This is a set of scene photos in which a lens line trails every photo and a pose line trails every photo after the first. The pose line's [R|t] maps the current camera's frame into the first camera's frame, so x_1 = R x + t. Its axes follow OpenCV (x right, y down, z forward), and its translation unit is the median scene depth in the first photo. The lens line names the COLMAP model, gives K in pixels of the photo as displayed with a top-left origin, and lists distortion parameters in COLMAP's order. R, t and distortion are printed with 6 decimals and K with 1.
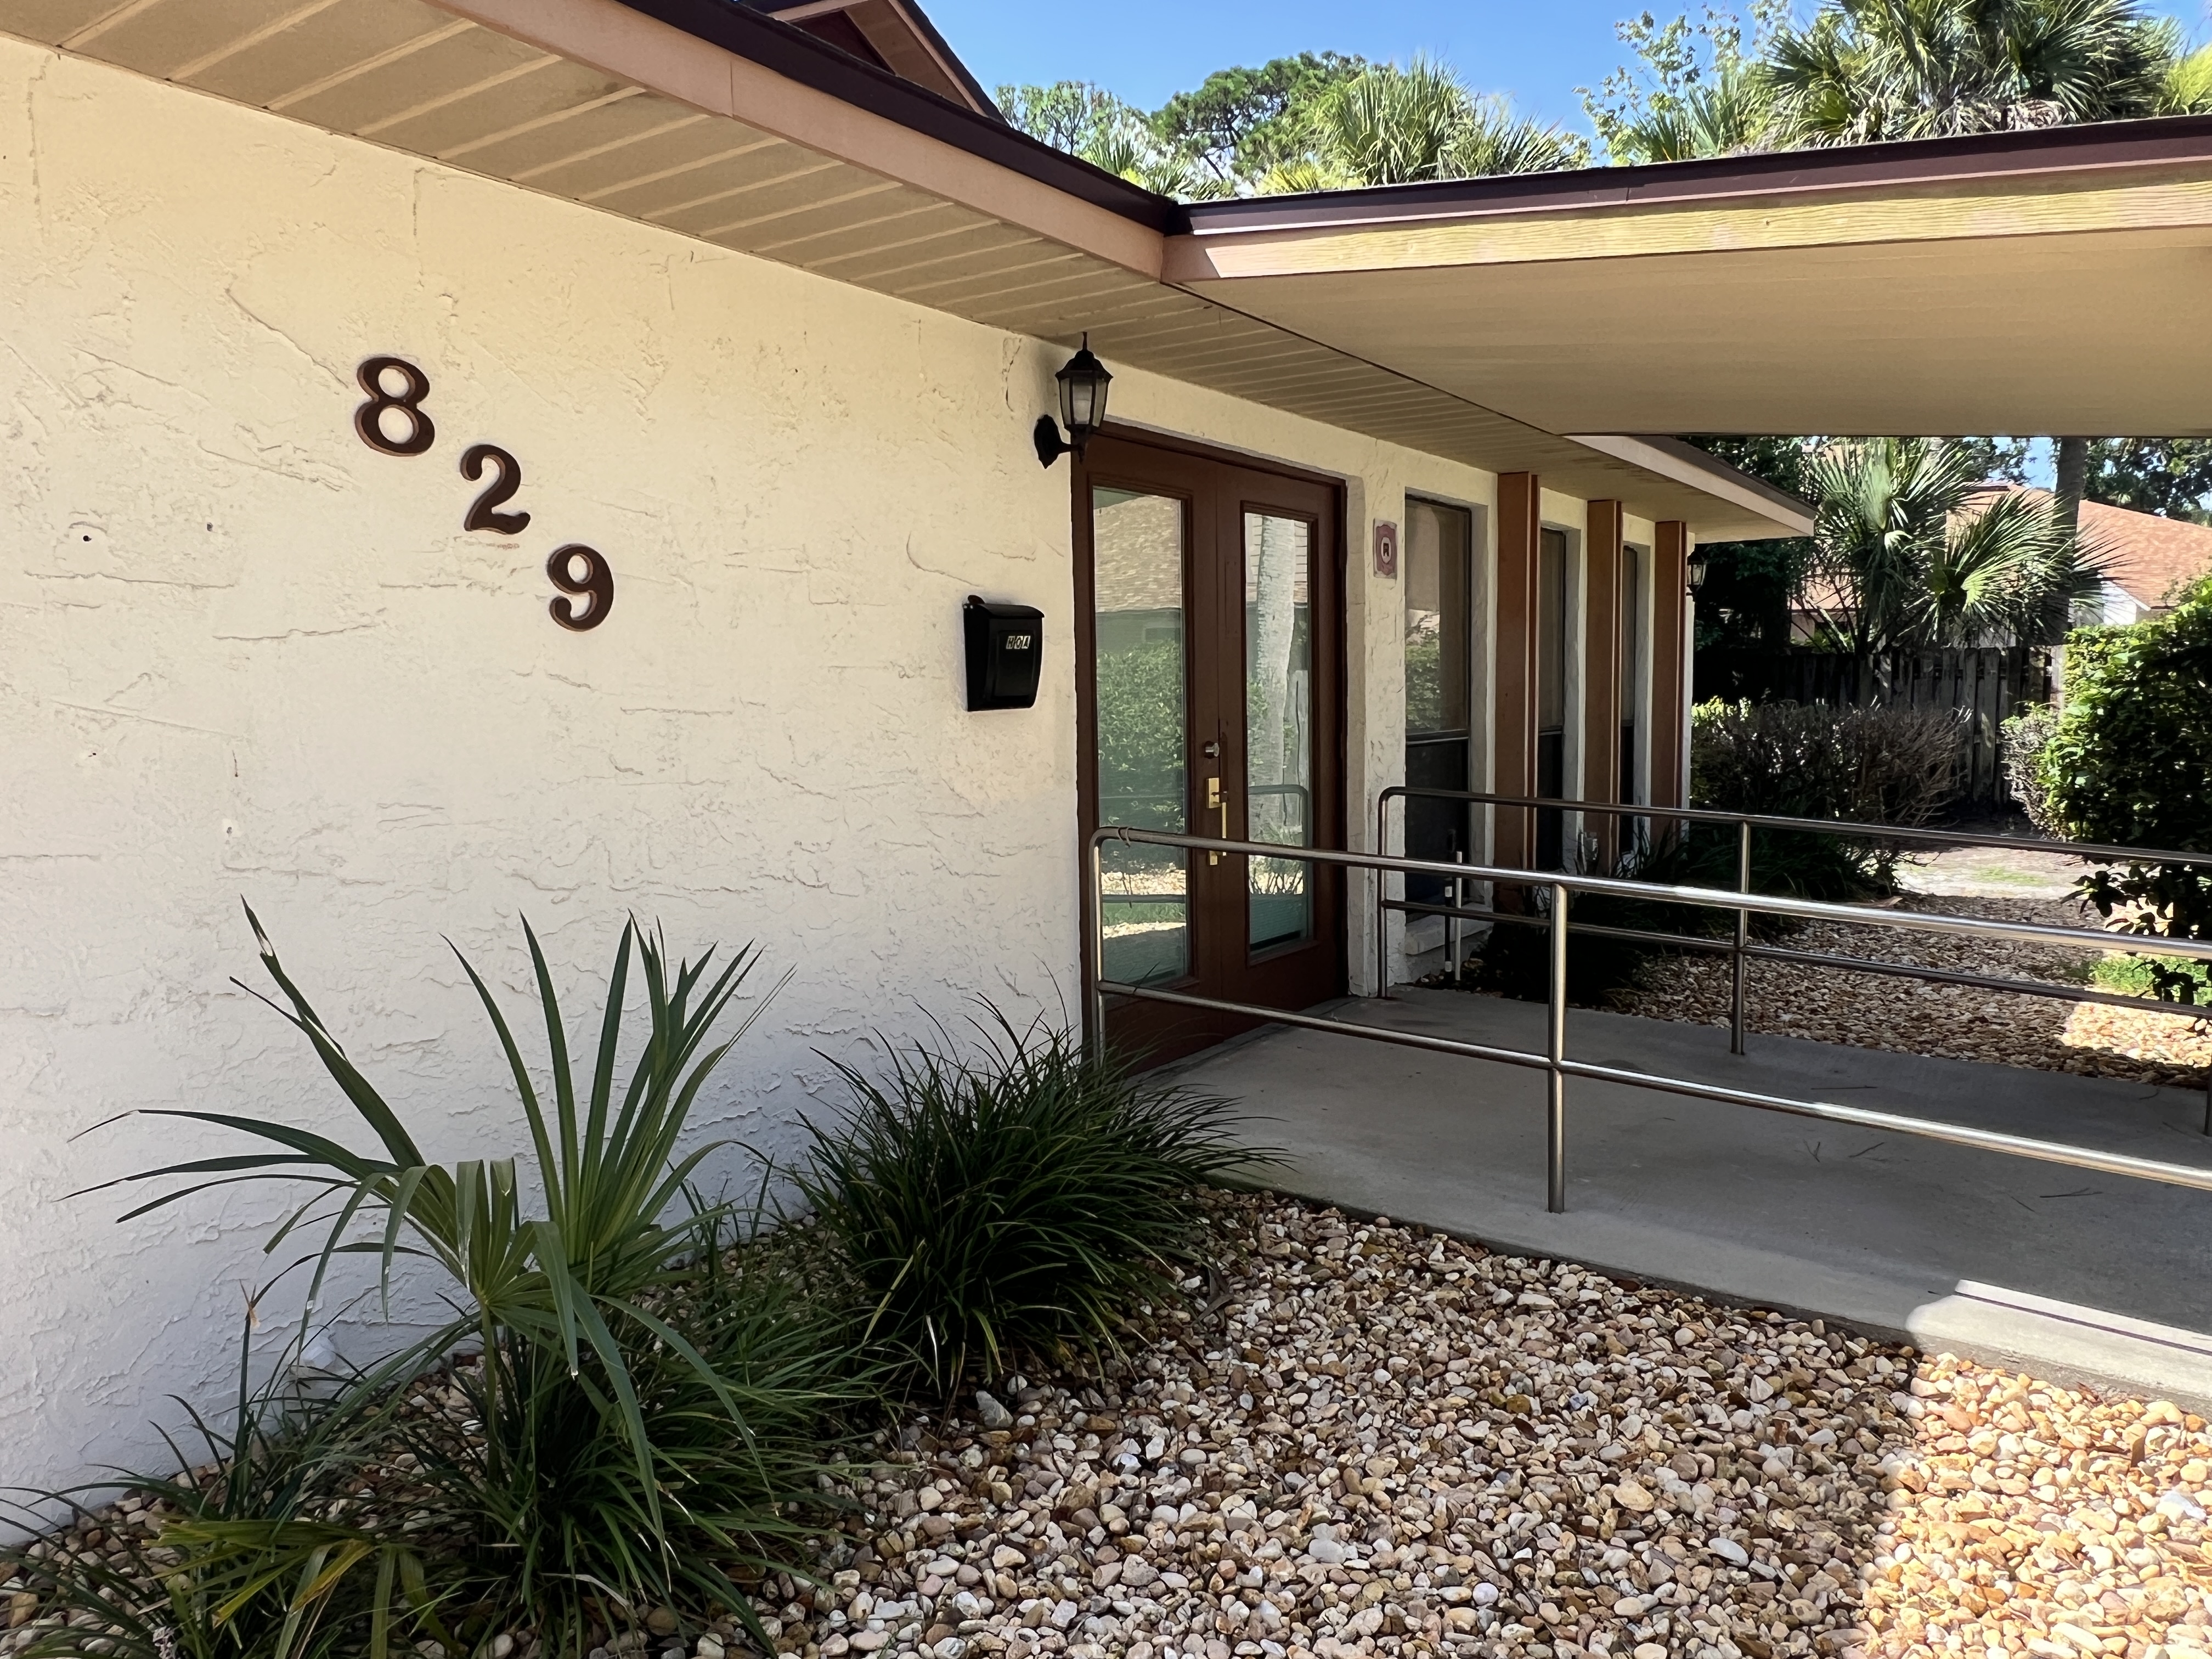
lens RADIAL K [[1564.3, 0, 1083.0], [0, 1564.3, 838.2], [0, 0, 1]] dist [0.005494, -0.013555]
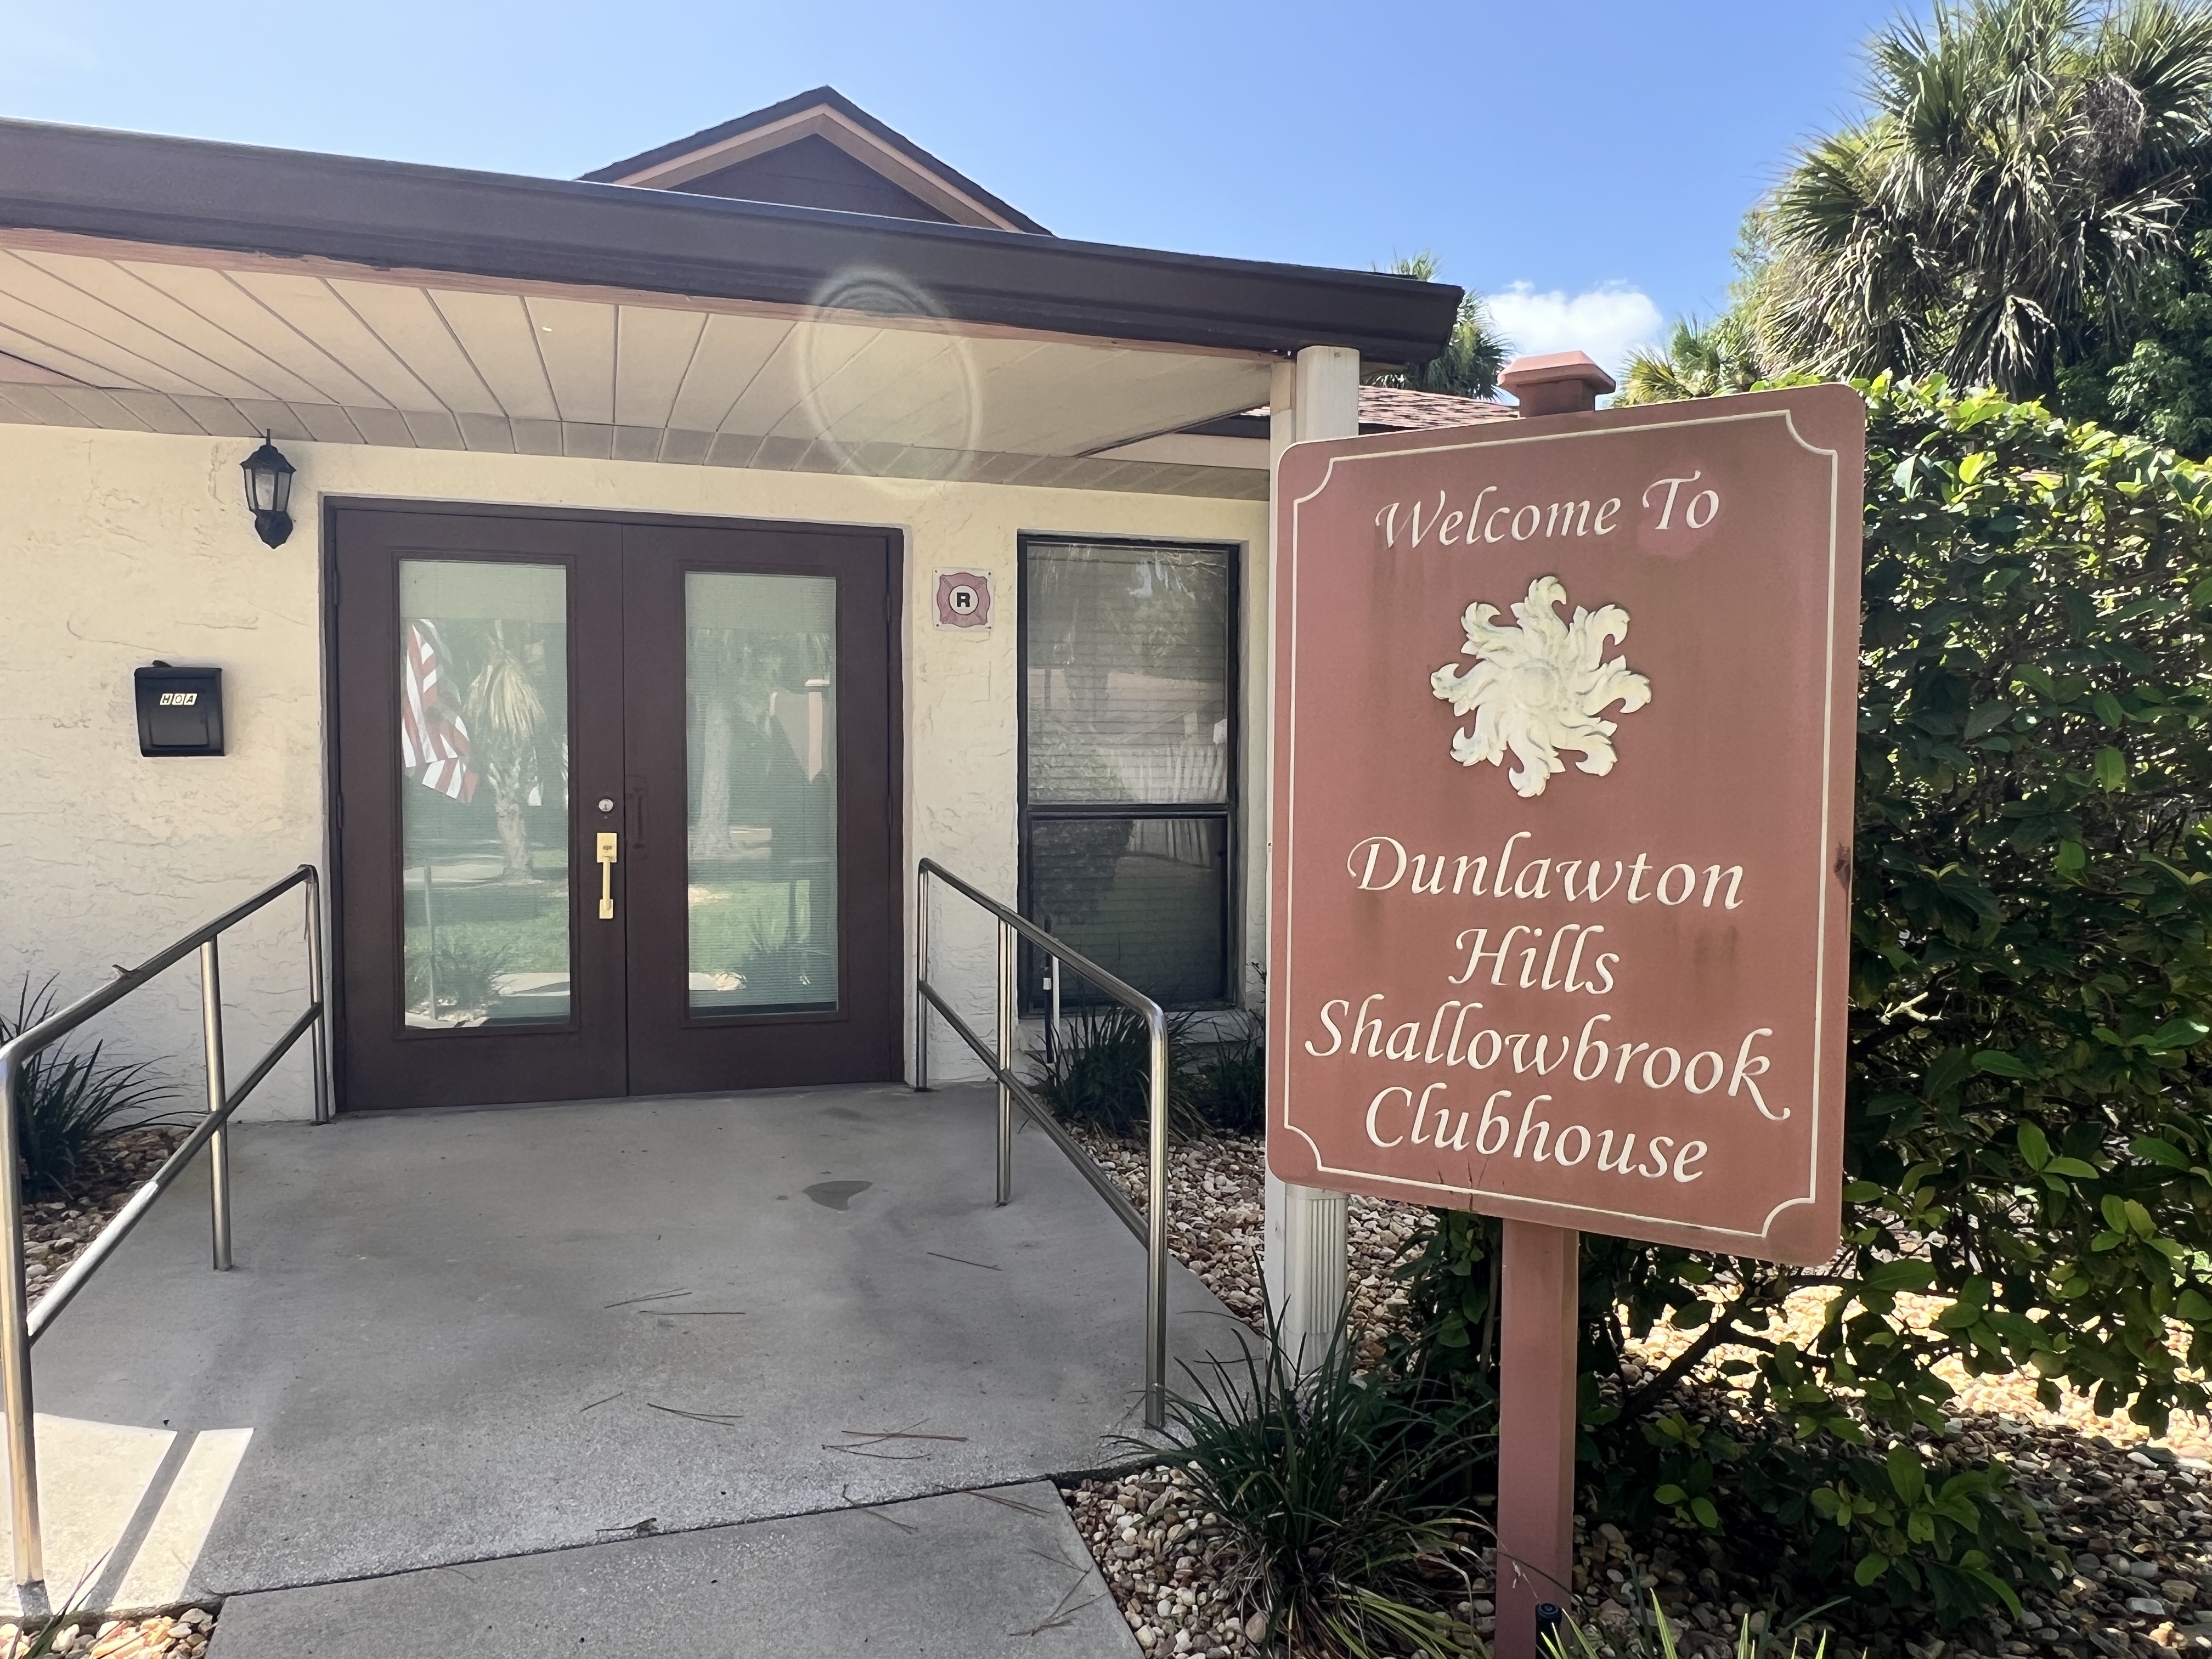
lens RADIAL K [[1564.3, 0, 1083.0], [0, 1564.3, 838.2], [0, 0, 1]] dist [0.005494, -0.013555]
pose [[0.797598, 0.054787, -0.600696, 1.172176], [-0.076306, 0.997030, -0.010384, -0.059186], [0.598343, 0.054119, 0.799410, 0.455418]]
